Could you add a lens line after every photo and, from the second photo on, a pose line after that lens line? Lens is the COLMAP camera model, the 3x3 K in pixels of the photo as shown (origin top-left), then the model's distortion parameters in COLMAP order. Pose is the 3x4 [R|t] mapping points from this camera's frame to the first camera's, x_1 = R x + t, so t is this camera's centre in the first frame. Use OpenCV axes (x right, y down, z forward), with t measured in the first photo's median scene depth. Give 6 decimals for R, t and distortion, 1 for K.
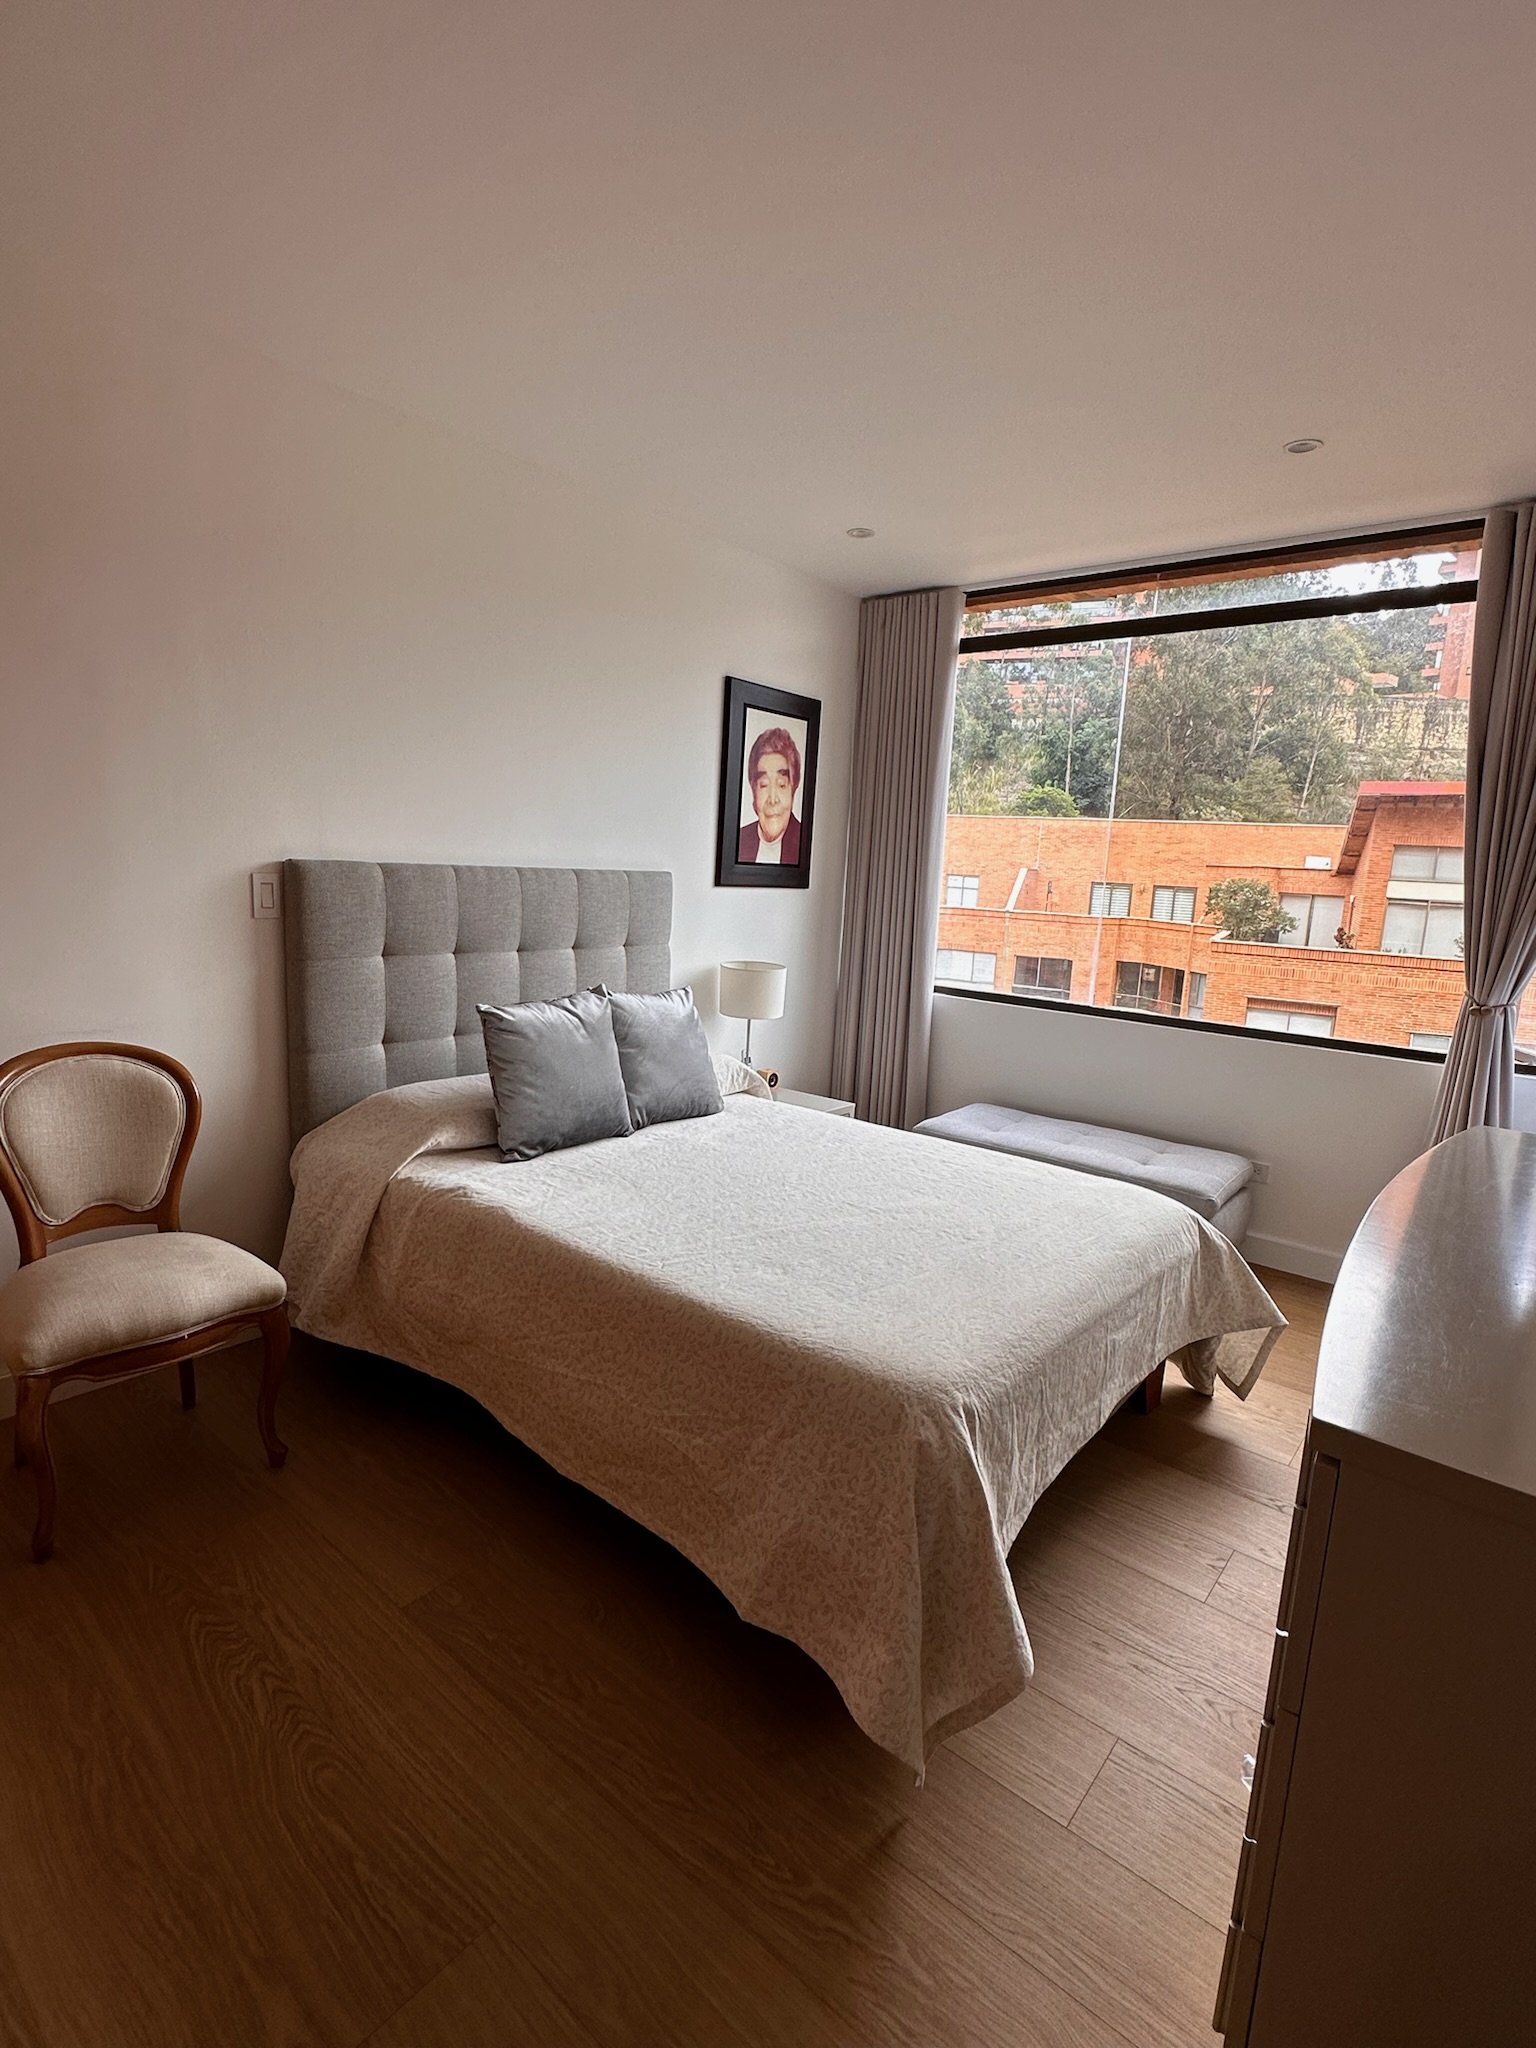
lens RADIAL K [[1008.2, 0, 761.8], [0, 1008.2, 1032.5], [0, 0, 1]] dist [-0.004473, 0.000697]
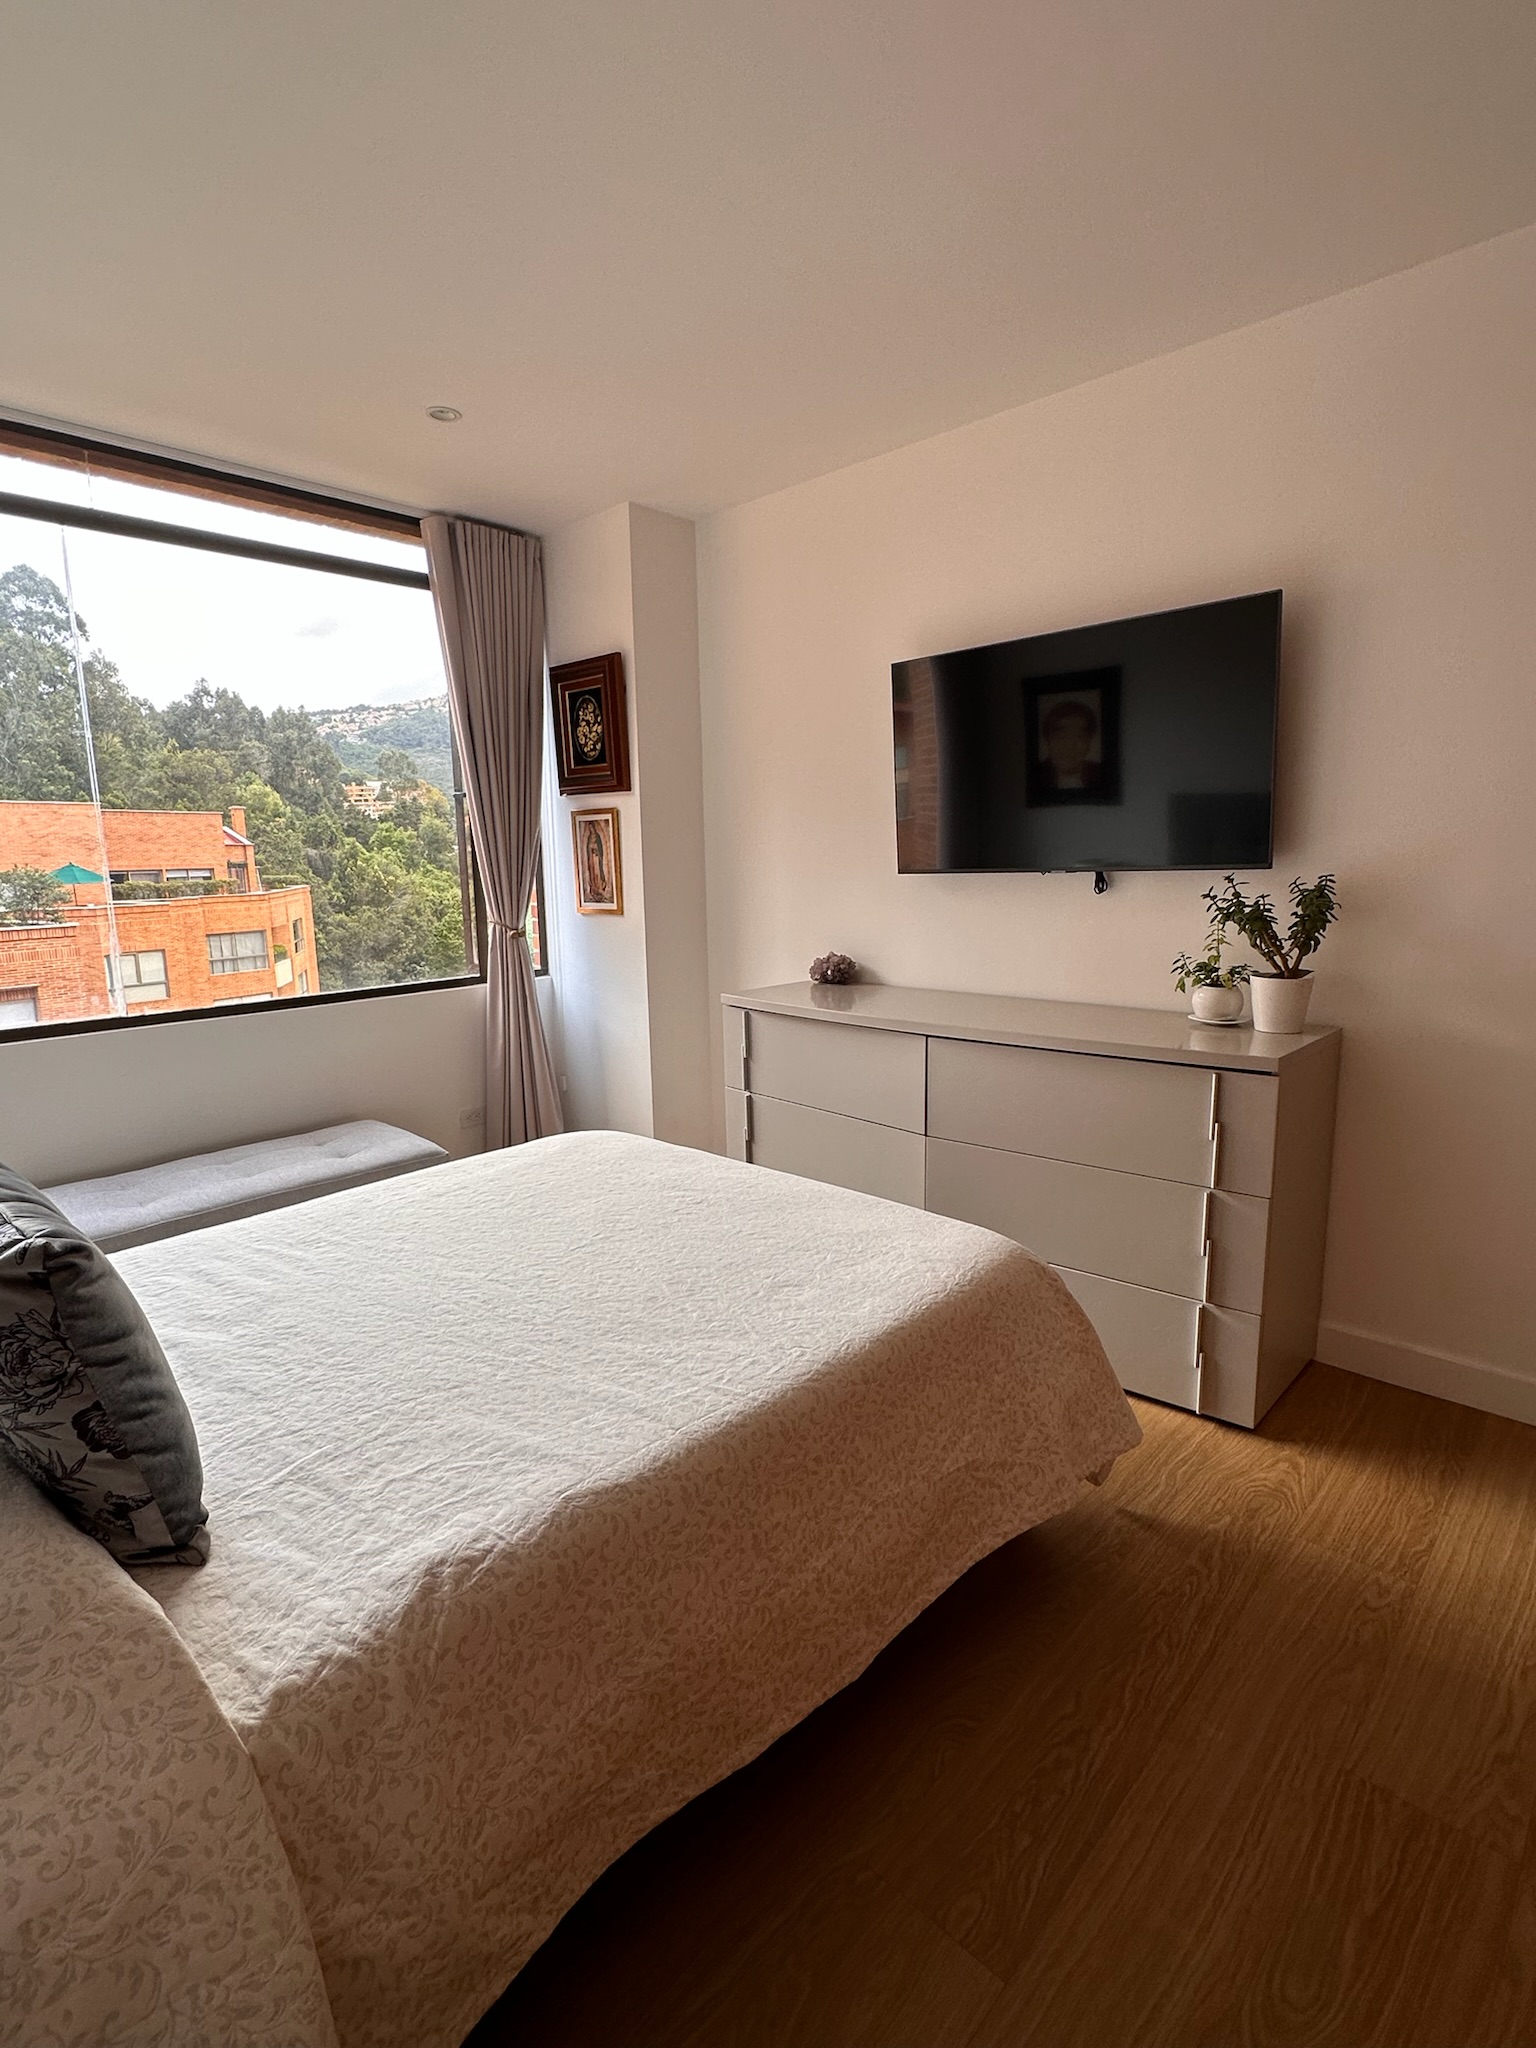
lens RADIAL K [[1008.2, 0, 768.6], [0, 1008.2, 1027.1], [0, 0, 1]] dist [-0.004473, 0.000697]
pose [[0.056790, -0.221661, 0.973469, -0.836937], [0.190930, 0.959458, 0.207332, -0.177325], [-0.979960, 0.174090, 0.096809, 0.952621]]
